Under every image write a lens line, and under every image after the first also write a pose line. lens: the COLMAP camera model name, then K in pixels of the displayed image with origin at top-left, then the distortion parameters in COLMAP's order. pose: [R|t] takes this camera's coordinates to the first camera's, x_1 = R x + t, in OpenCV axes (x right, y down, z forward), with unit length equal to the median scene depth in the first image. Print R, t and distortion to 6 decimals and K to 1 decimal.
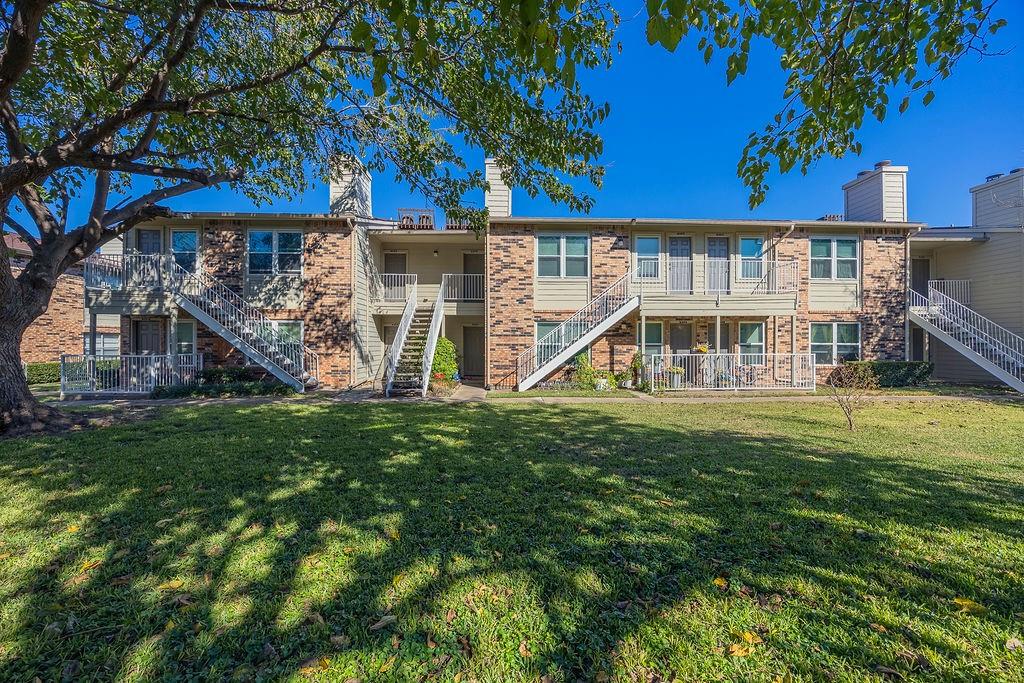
lens RADIAL K [[382.1, 0, 510.8], [0, 382.1, 342.8], [0, 0, 1]] dist [0.000572, 0.000089]
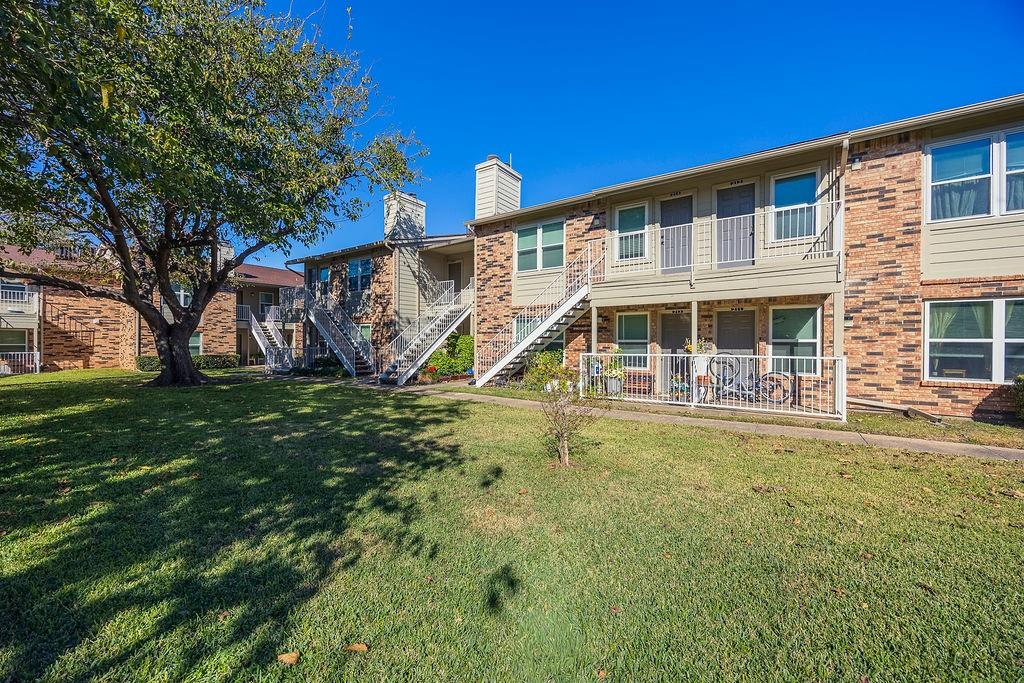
lens RADIAL K [[382.1, 0, 510.5], [0, 382.1, 341.2], [0, 0, 1]] dist [0.000572, 0.000089]
pose [[0.808271, -0.000795, -0.588811, 0.629451], [-0.000189, 0.999999, -0.001610, 0.004642], [0.588811, 0.001413, 0.808269, 0.204017]]
